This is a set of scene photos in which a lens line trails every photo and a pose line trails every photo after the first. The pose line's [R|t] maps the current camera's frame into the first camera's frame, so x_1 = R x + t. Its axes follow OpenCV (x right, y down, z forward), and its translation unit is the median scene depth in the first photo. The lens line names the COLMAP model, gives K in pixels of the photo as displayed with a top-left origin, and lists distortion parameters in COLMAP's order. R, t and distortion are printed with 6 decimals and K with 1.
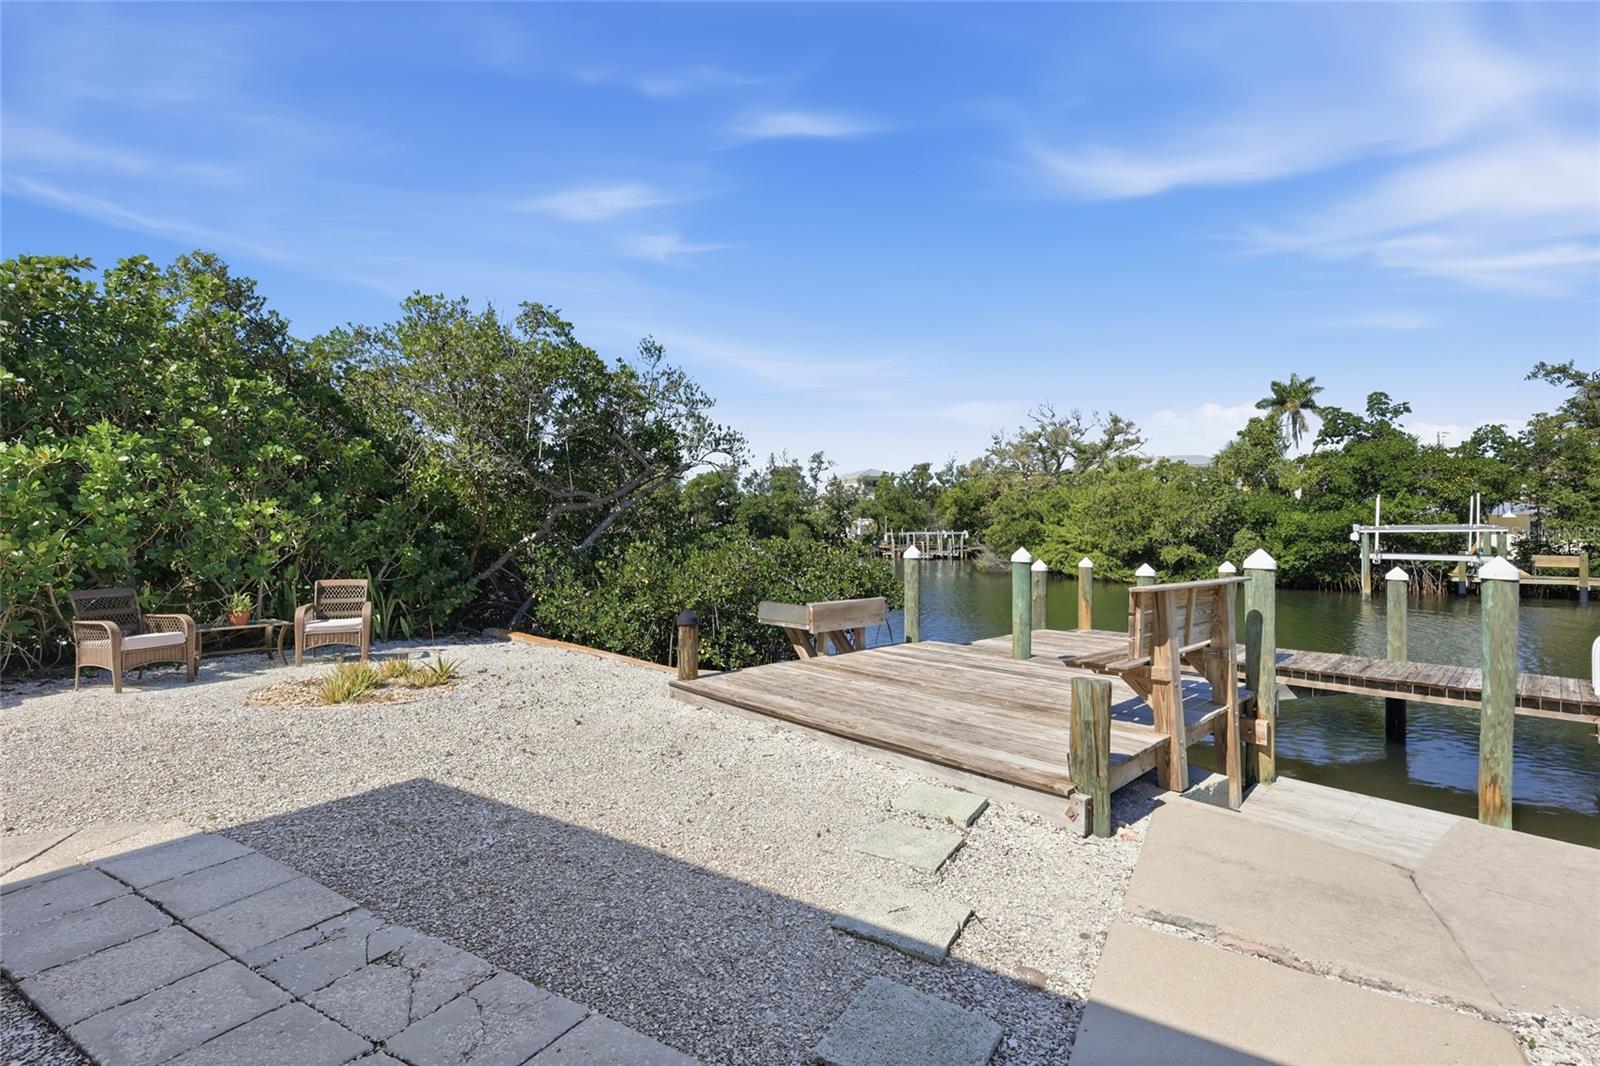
lens RADIAL K [[723.4, 0, 795.1], [0, 723.4, 536.0], [0, 0, 1]] dist [0.006794, -0.000769]
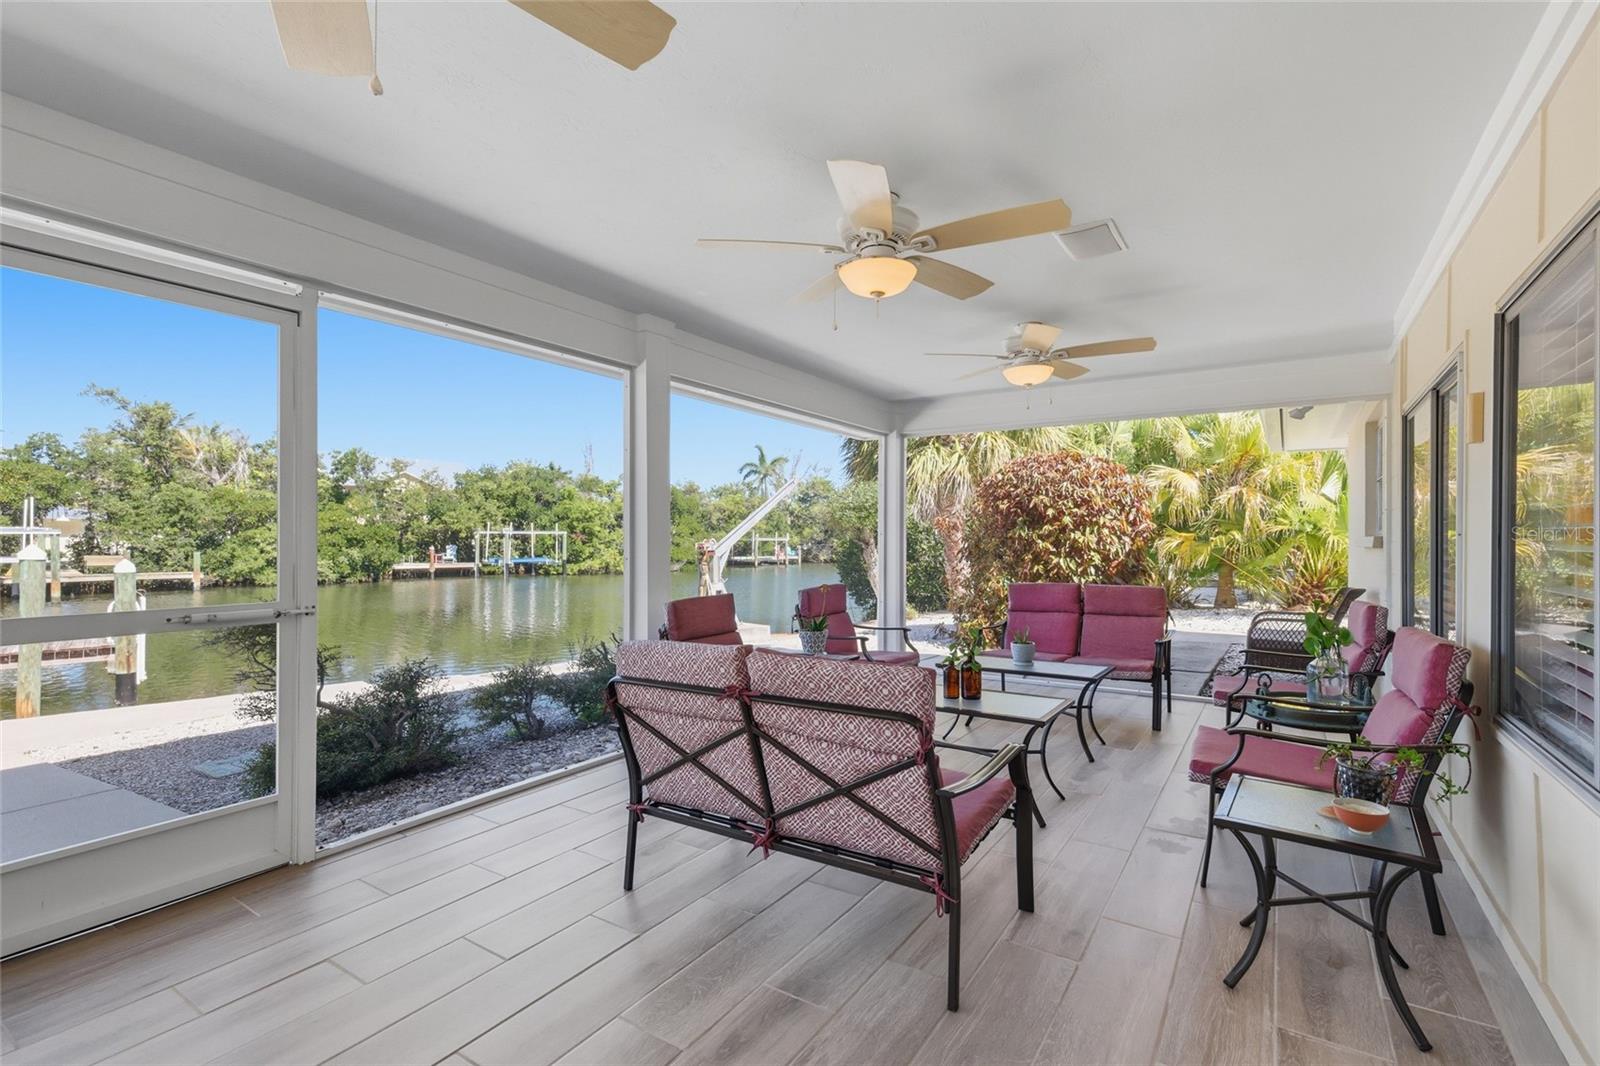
lens RADIAL K [[723.4, 0, 805.7], [0, 723.4, 535.2], [0, 0, 1]] dist [0.006794, -0.000769]
pose [[0.004395, 0.003283, 0.999985, -0.084093], [0.002084, 0.999992, -0.003292, 0.000991], [-0.999988, 0.002098, 0.004388, -0.095850]]
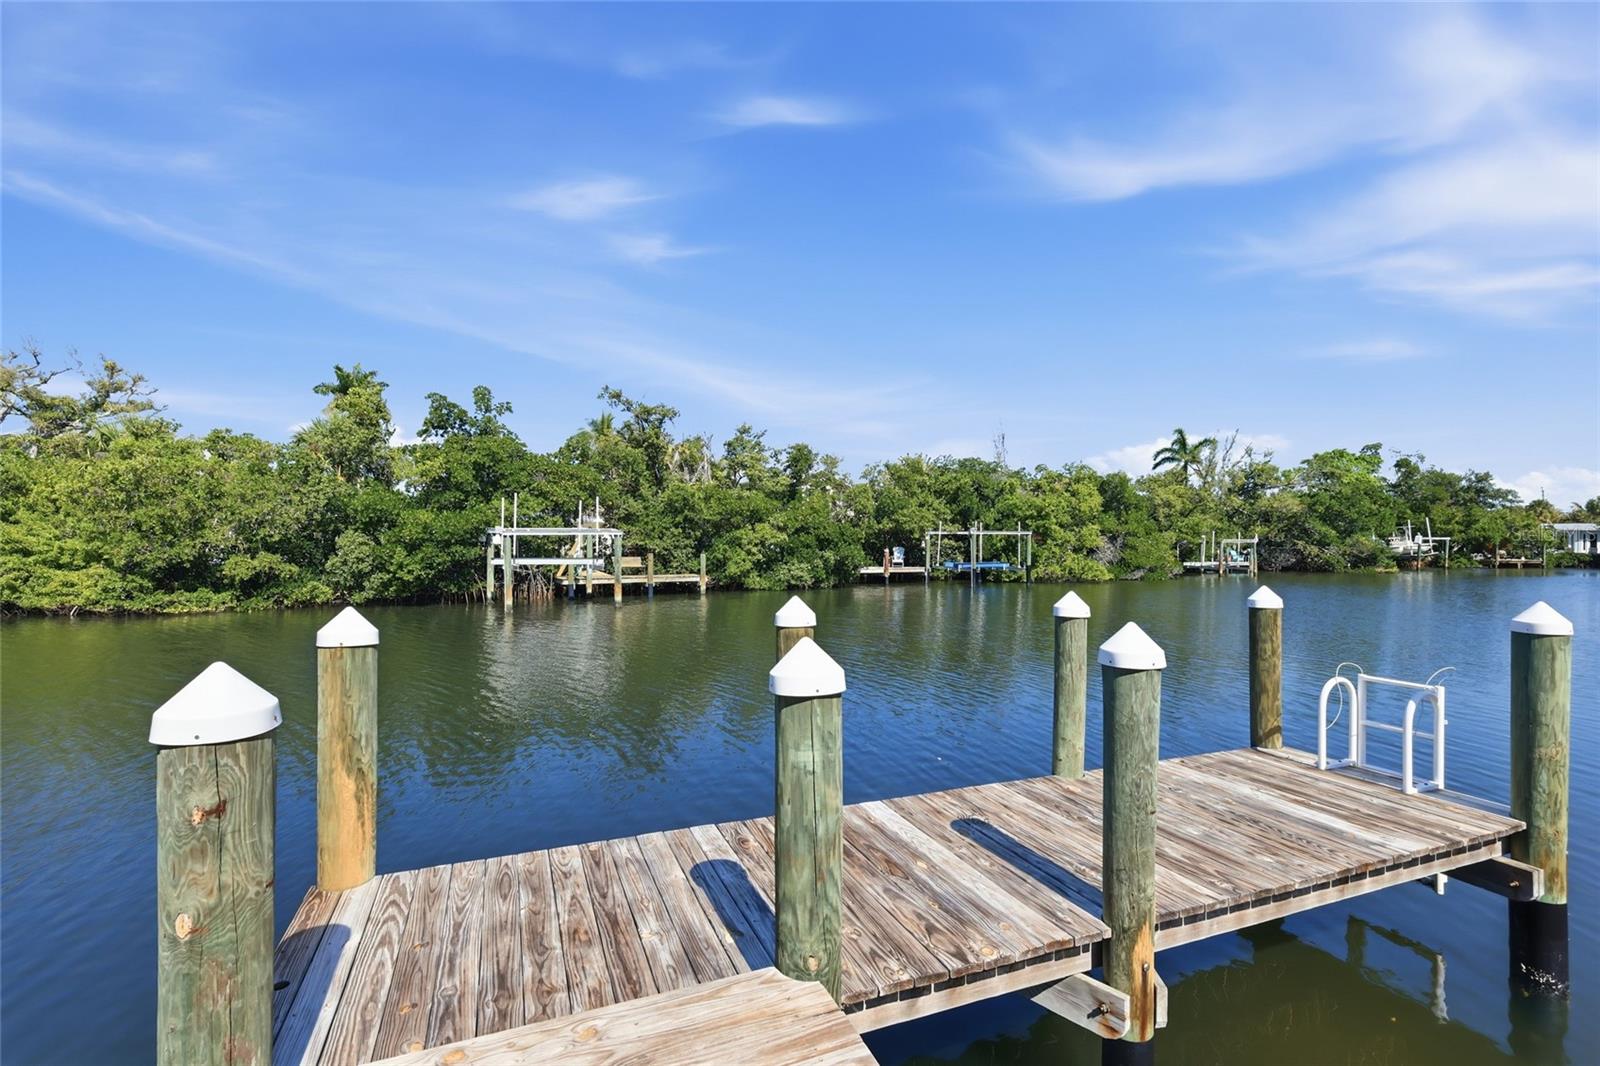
lens RADIAL K [[723.4, 0, 796.8], [0, 723.4, 540.7], [0, 0, 1]] dist [0.006794, -0.000769]
pose [[0.365783, -0.001680, 0.930699, 0.087922], [0.002907, 0.999996, 0.000663, 0.001762], [-0.930696, 0.002463, 0.365786, 0.308136]]
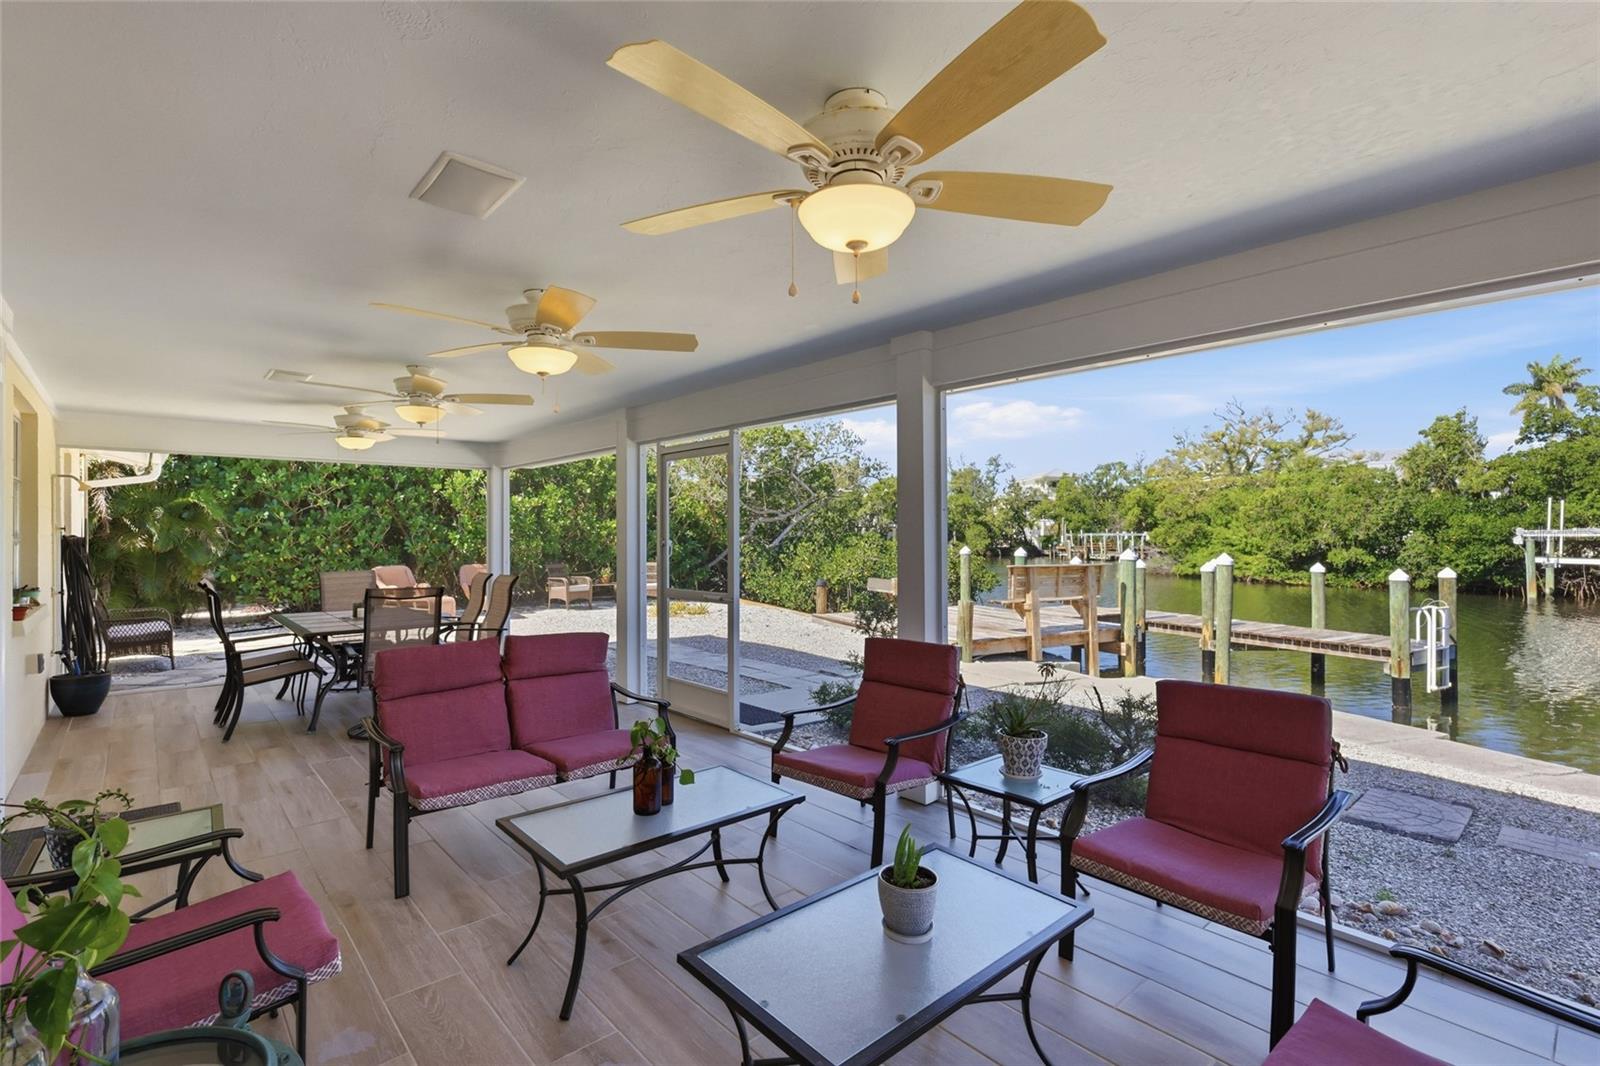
lens RADIAL K [[723.4, 0, 787.0], [0, 723.4, 535.4], [0, 0, 1]] dist [0.006794, -0.000769]
pose [[0.963045, 0.002130, -0.269332, 0.063160], [-0.002342, 0.999997, -0.000468, -0.002605], [0.269331, 0.001081, 0.963047, -0.198906]]
